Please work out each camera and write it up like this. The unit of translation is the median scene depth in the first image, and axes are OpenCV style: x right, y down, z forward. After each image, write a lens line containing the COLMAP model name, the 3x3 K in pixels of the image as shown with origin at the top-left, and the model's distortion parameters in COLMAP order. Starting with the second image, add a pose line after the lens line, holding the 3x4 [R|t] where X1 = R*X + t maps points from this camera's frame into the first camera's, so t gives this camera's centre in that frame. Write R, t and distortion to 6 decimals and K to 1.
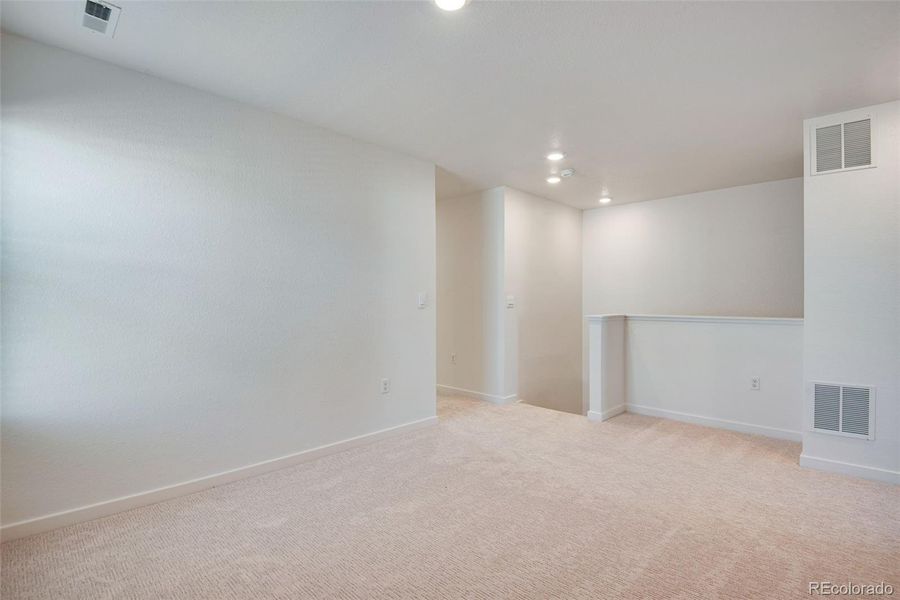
lens RADIAL K [[412.8, 0, 445.2], [0, 412.8, 301.9], [0, 0, 1]] dist [0.012153, -0.021747]
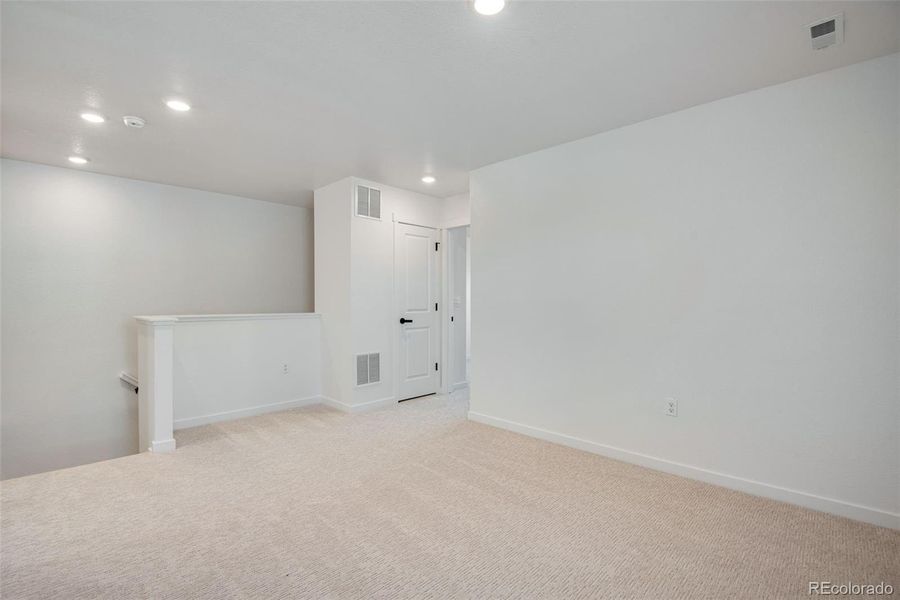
lens RADIAL K [[412.8, 0, 445.2], [0, 412.8, 301.9], [0, 0, 1]] dist [0.012153, -0.021747]
pose [[0.003287, 0.001506, 0.999993, -0.519743], [-0.002483, 0.999996, -0.001498, 0.003841], [-0.999992, -0.002478, 0.003291, 0.578694]]
